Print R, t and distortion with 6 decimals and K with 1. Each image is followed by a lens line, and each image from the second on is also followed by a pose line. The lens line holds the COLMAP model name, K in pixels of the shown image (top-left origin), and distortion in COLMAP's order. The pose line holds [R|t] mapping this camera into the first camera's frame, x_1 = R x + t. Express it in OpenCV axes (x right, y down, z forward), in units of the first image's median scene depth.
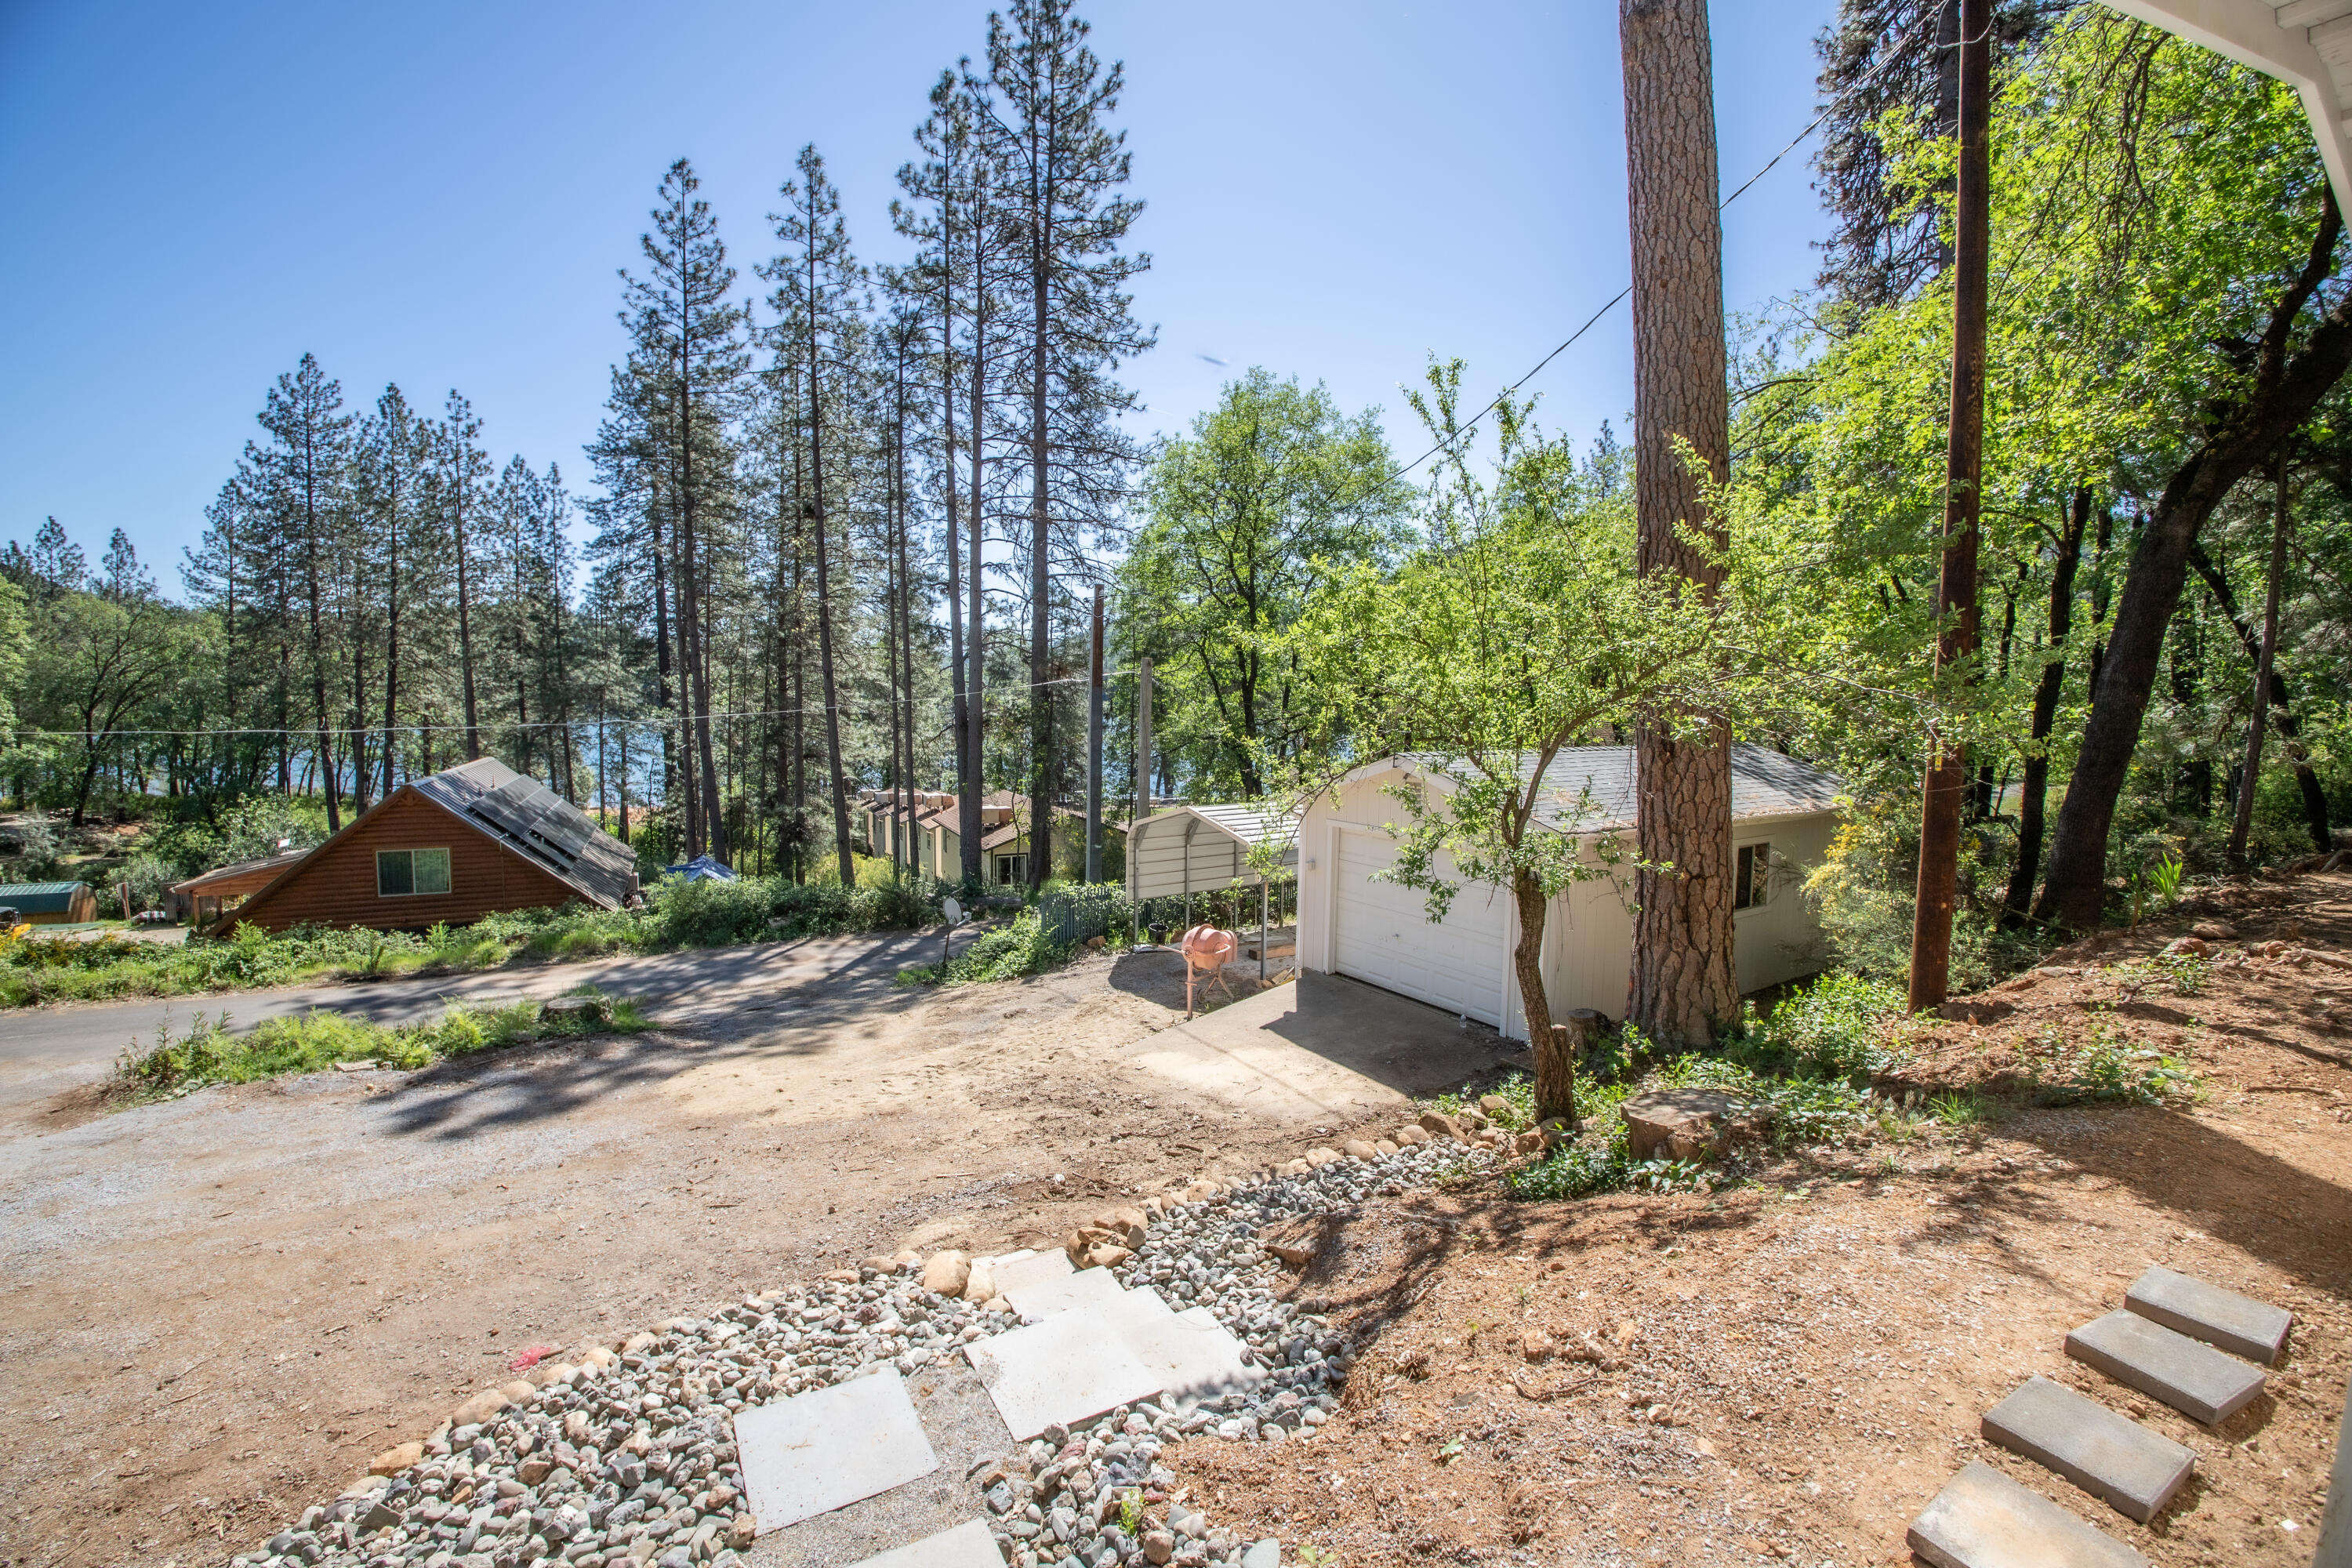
lens RADIAL K [[978.6, 0, 1161.3], [0, 978.6, 781.8], [0, 0, 1]] dist [-0.029669, -0.006371]
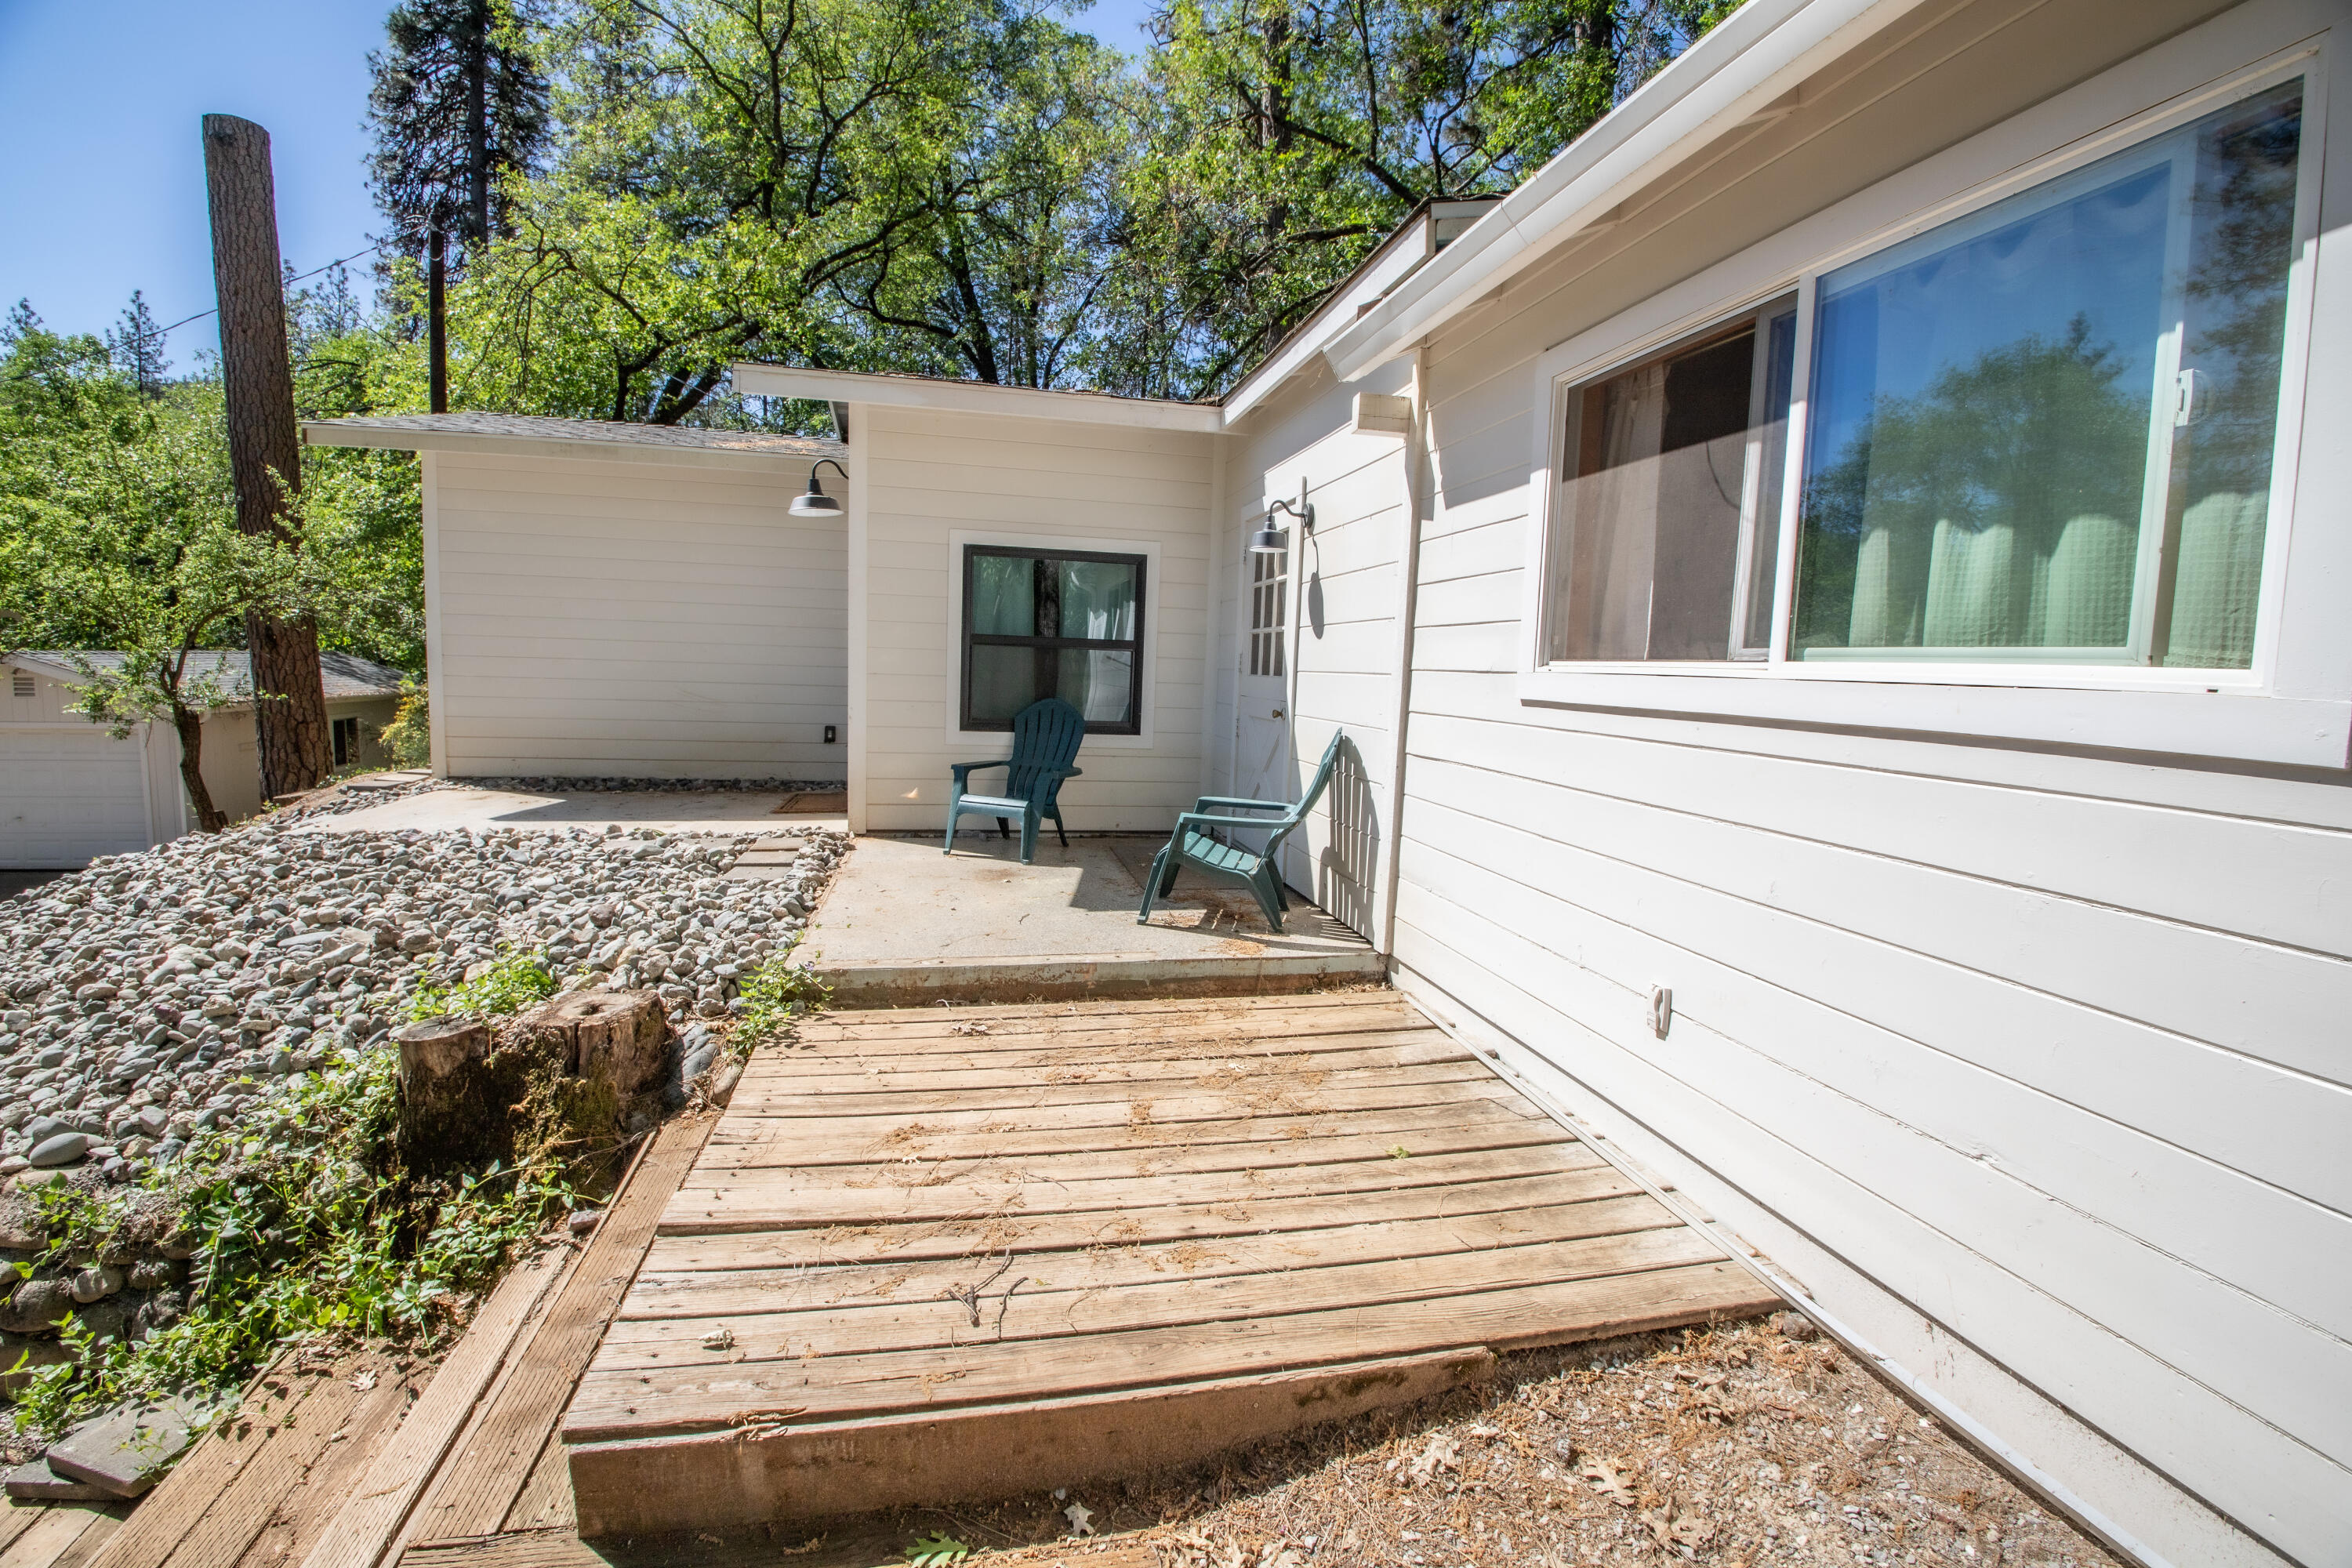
lens RADIAL K [[978.6, 0, 1159.4], [0, 978.6, 769.0], [0, 0, 1]] dist [-0.029669, -0.006371]
pose [[0.320462, -0.100348, 0.941931, -0.118539], [0.049577, 0.994787, 0.089112, 0.027214], [-0.945963, 0.018141, 0.323766, -0.207955]]
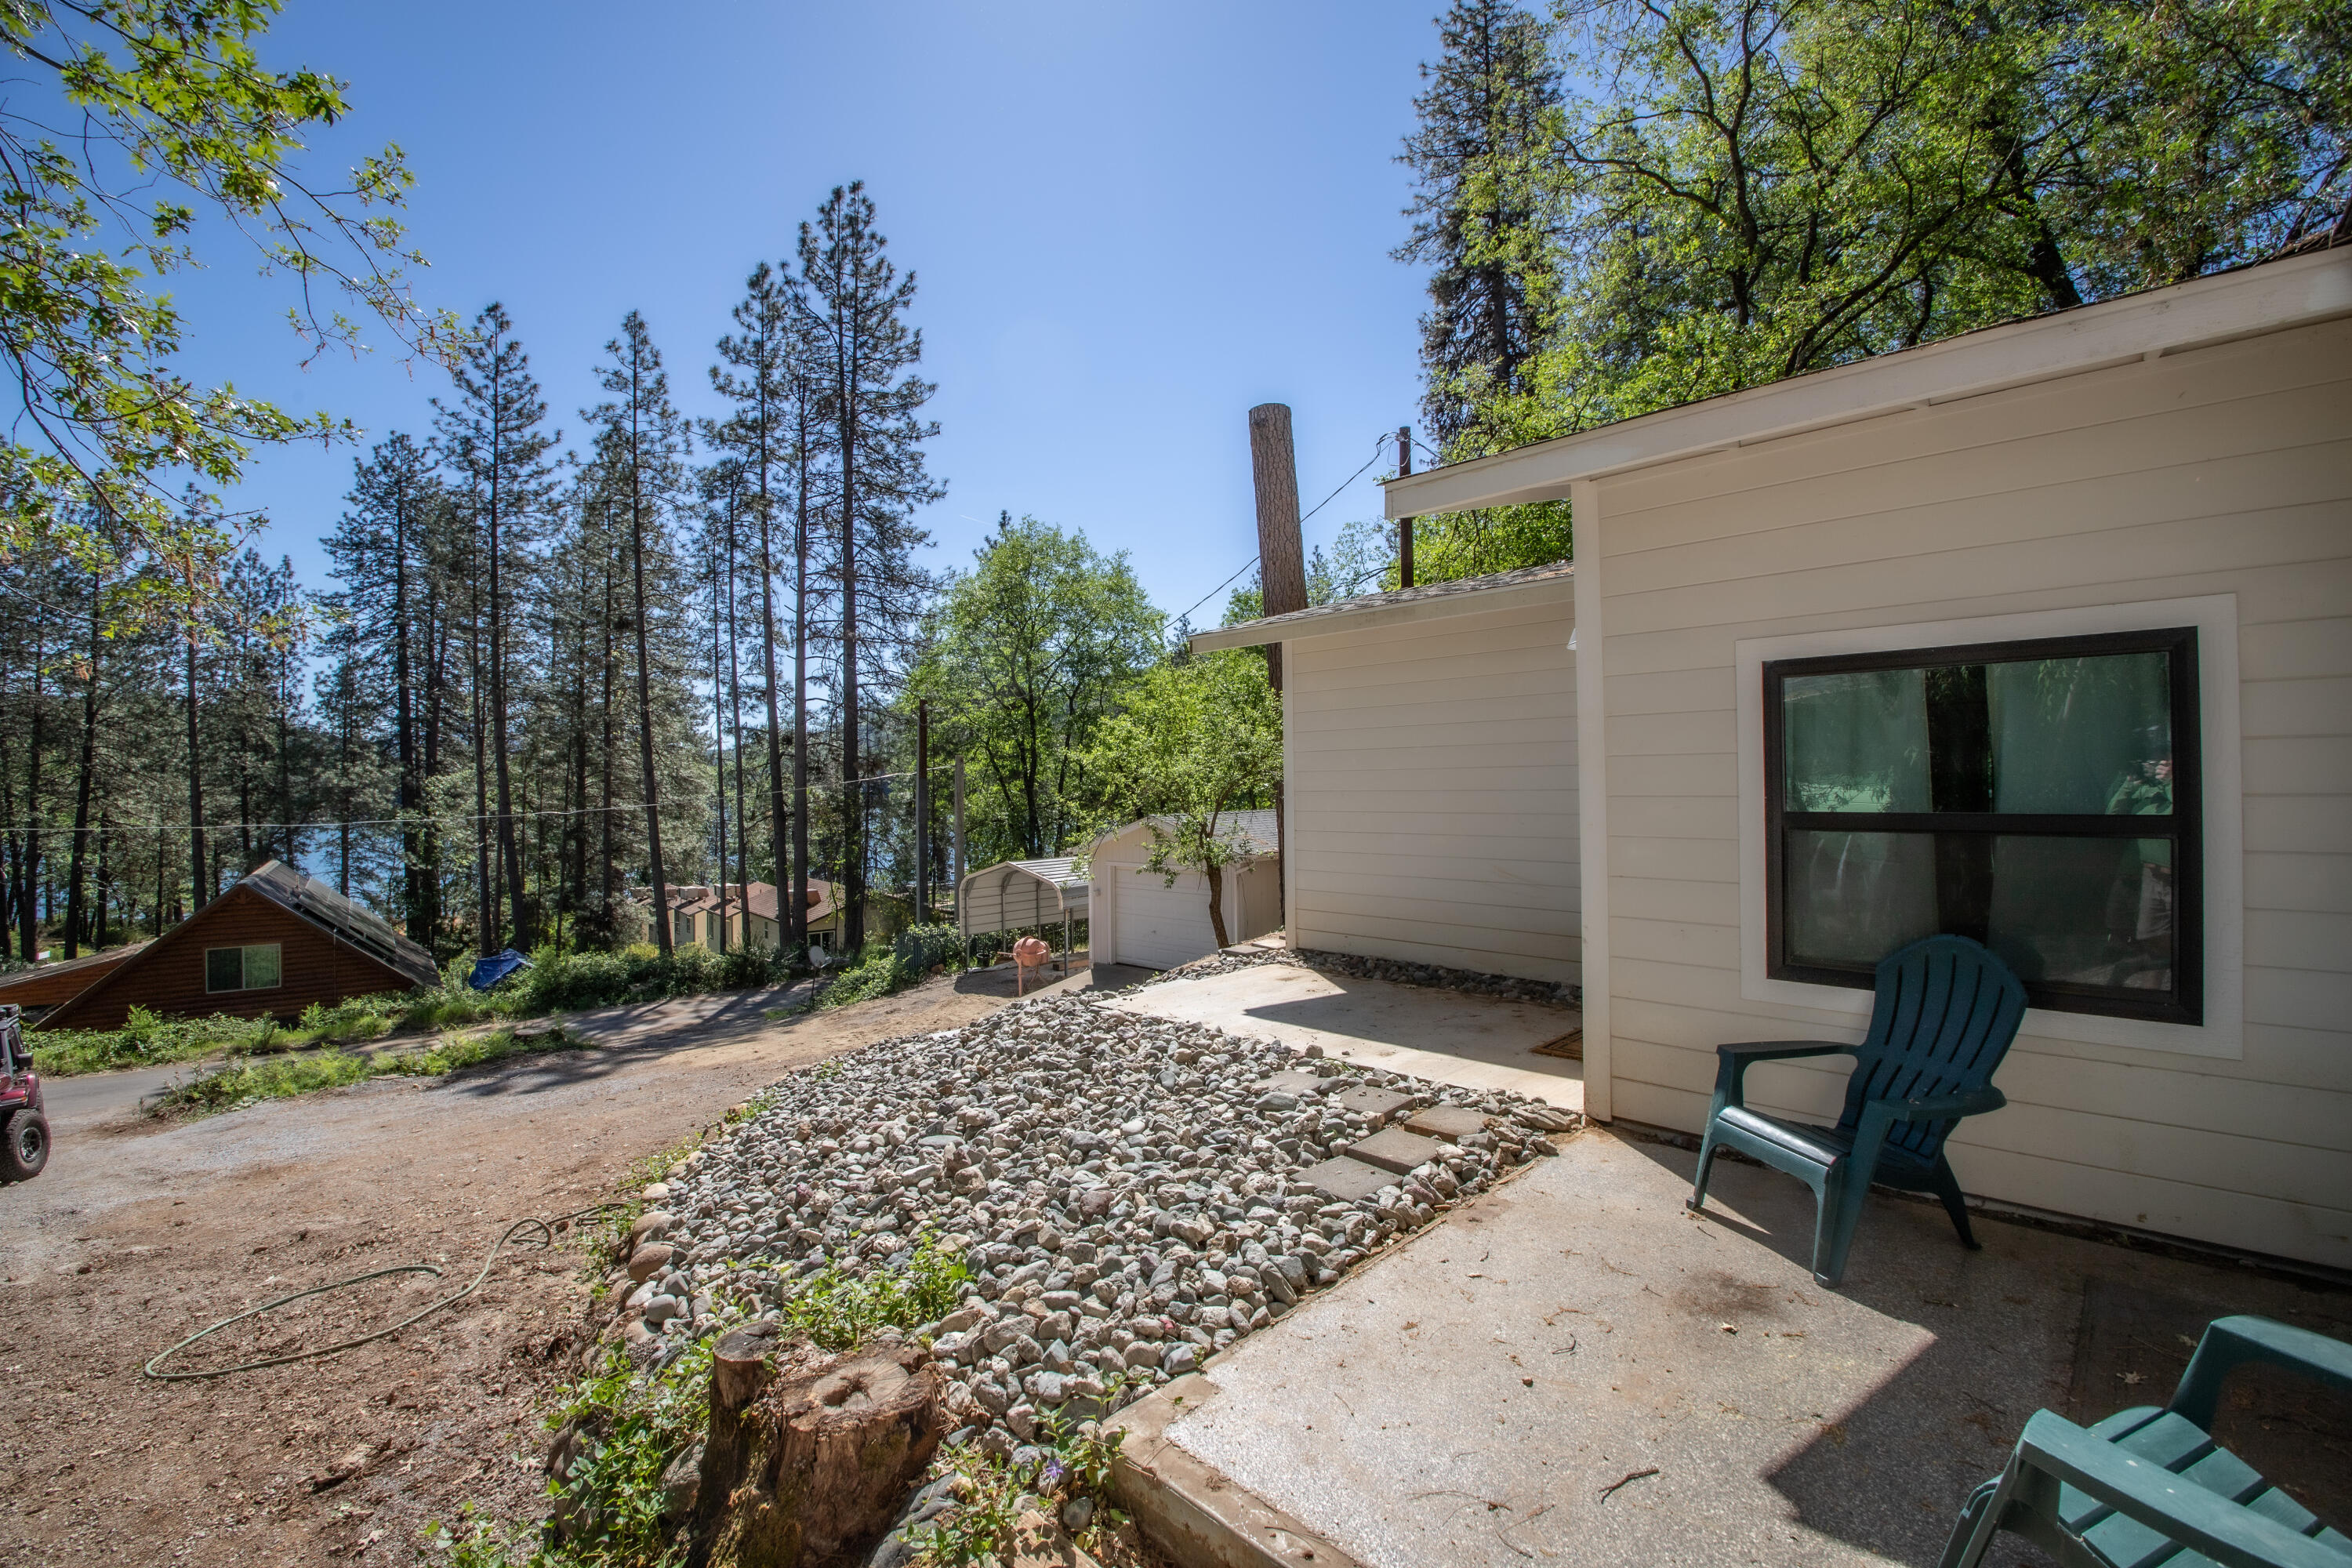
lens RADIAL K [[978.6, 0, 1152.3], [0, 978.6, 777.2], [0, 0, 1]] dist [-0.029669, -0.006371]
pose [[0.972592, -0.020876, 0.231578, -0.044652], [0.042837, 0.995001, -0.090211, 0.019195], [-0.228537, 0.097659, 0.968625, -0.201746]]
